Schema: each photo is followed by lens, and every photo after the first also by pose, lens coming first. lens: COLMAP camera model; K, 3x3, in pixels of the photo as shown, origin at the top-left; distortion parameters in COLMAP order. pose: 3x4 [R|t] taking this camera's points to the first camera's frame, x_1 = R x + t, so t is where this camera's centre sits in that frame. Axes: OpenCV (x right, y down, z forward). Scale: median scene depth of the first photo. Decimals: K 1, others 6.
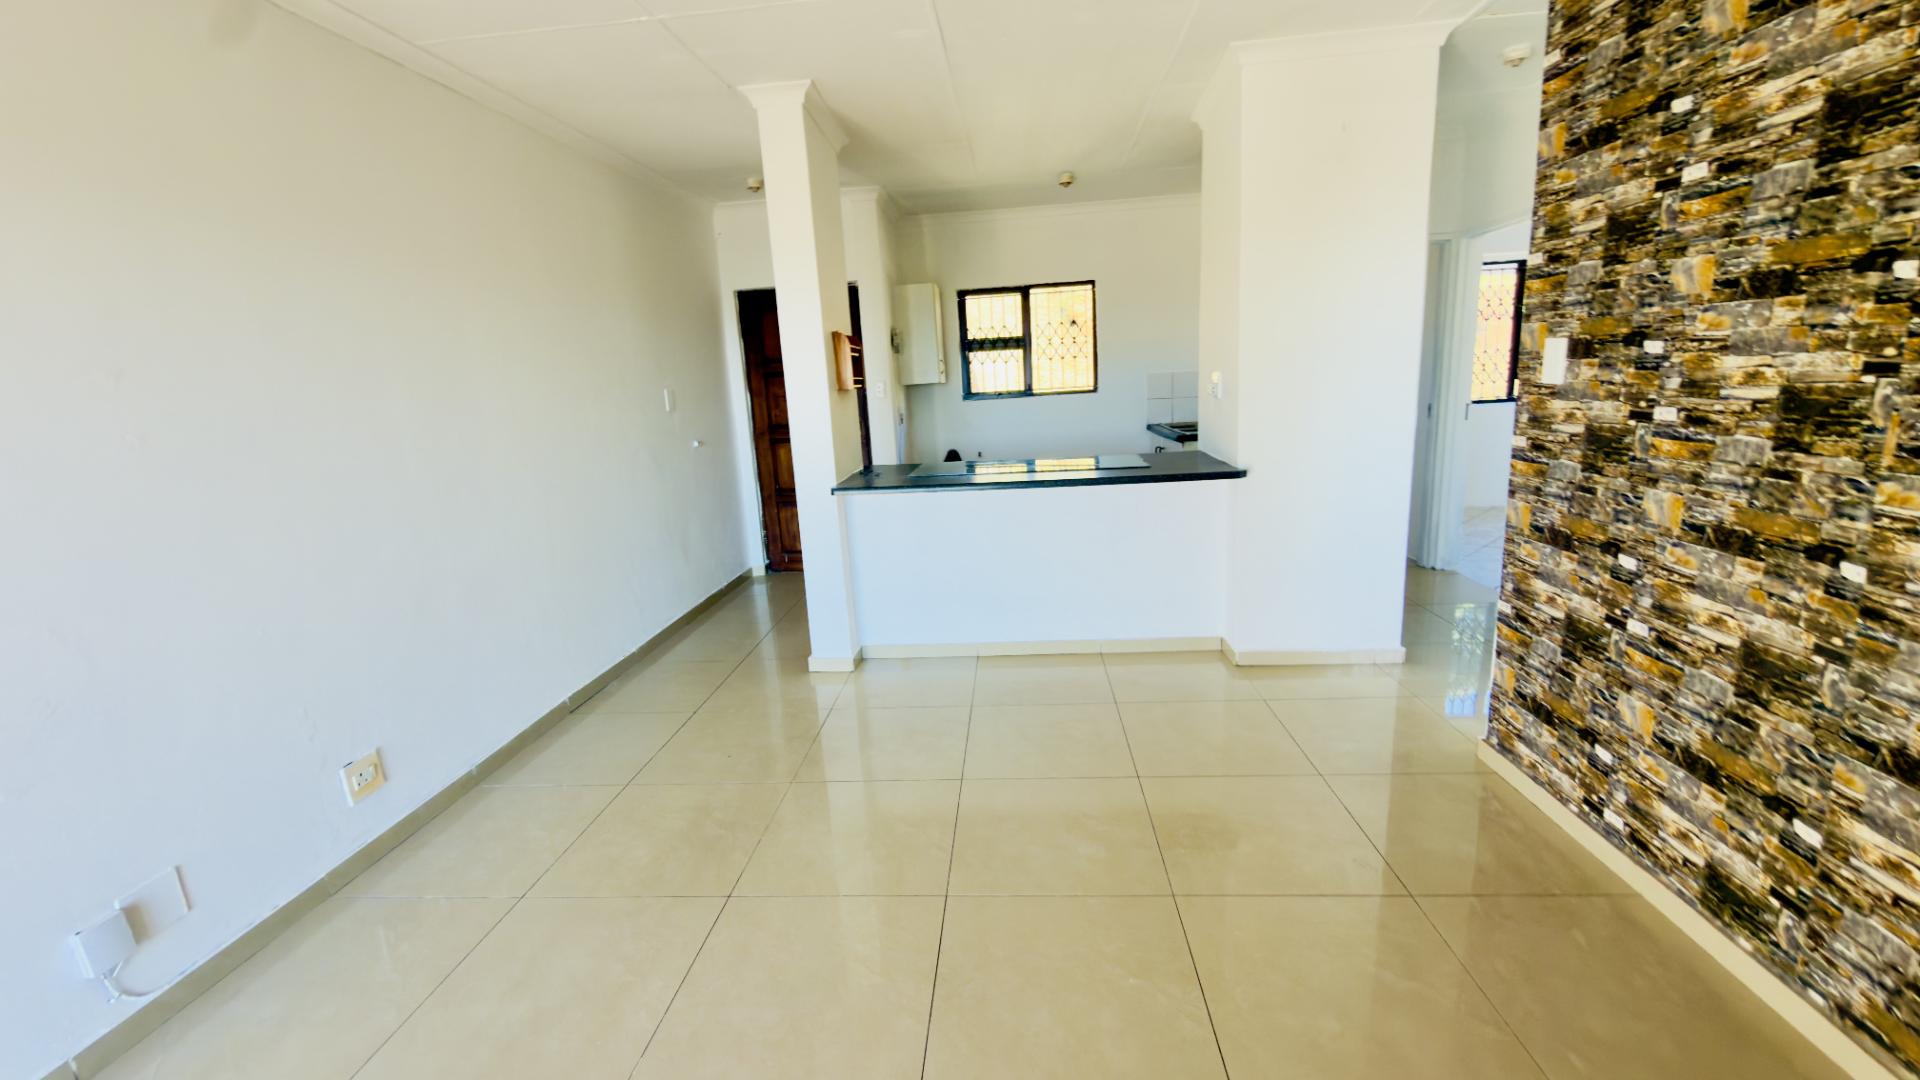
lens RADIAL K [[764.9, 0, 950.3], [0, 764.9, 543.6], [0, 0, 1]] dist [-0.000723, 0.000311]
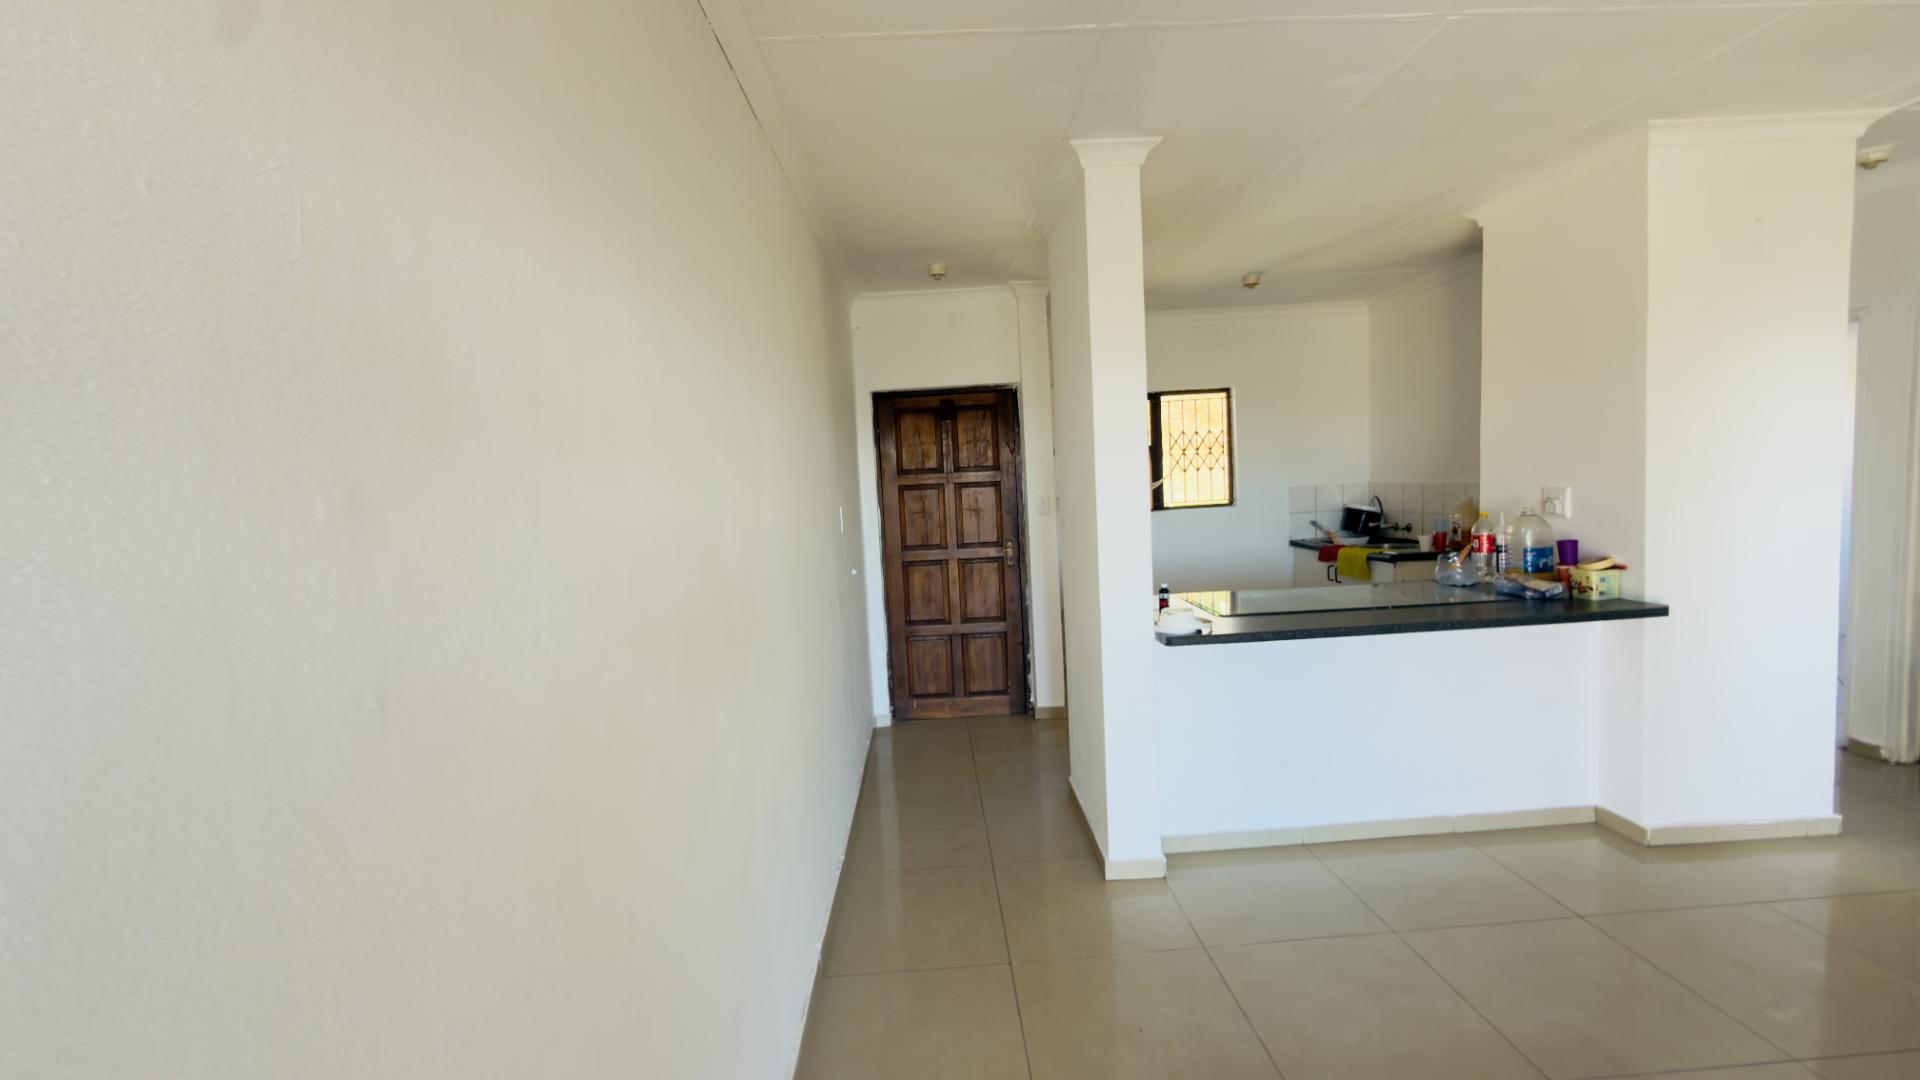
lens RADIAL K [[764.9, 0, 953.5], [0, 764.9, 544.3], [0, 0, 1]] dist [-0.000723, 0.000311]
pose [[0.992901, -0.006977, 0.118742, -0.389235], [0.023091, 0.990593, -0.134881, -0.056110], [-0.116684, 0.136666, 0.983721, 0.220431]]
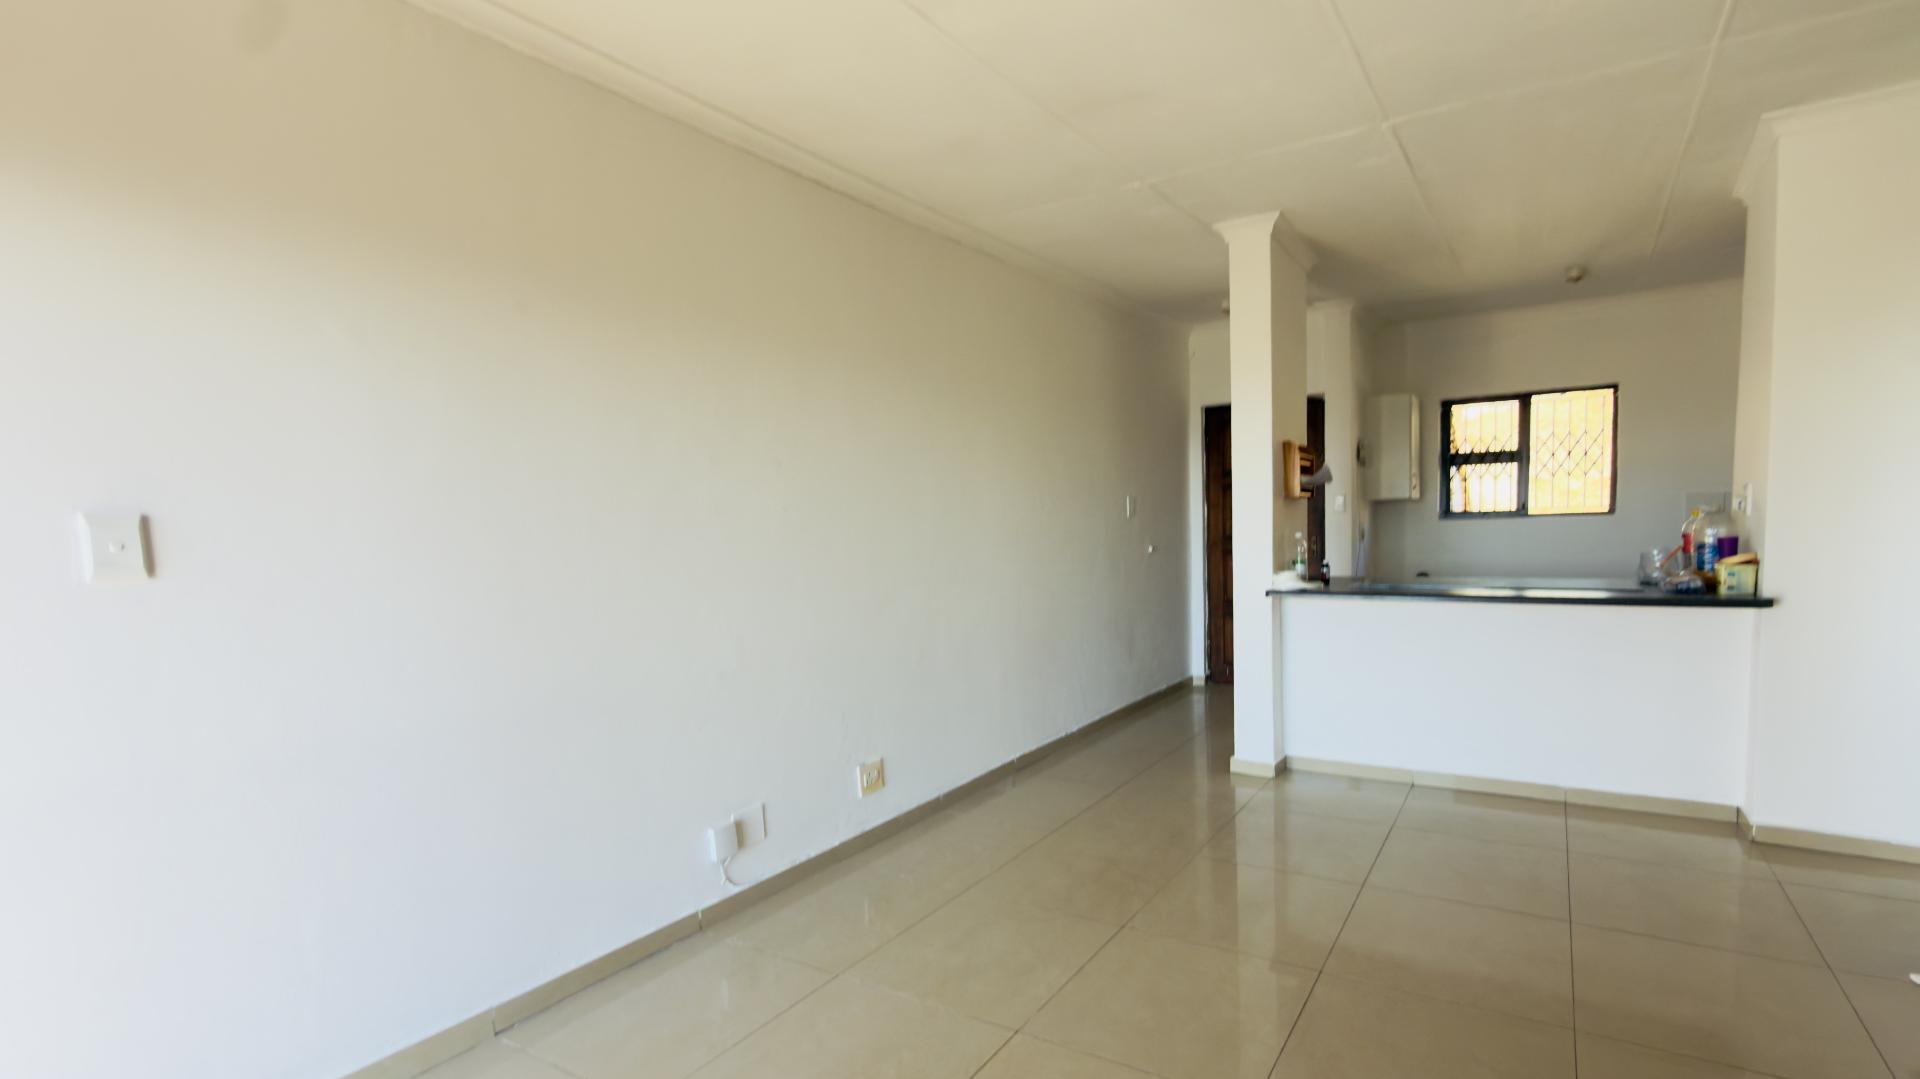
lens RADIAL K [[844.4, 0, 1066.7], [0, 844.4, 603.5], [0, 0, 1]] dist [-0.000408, 0.000287]
pose [[0.905856, 0.070358, -0.417702, 0.064203], [-0.108815, 0.991668, -0.068948, 0.043994], [0.409370, 0.107910, 0.905964, -0.111697]]
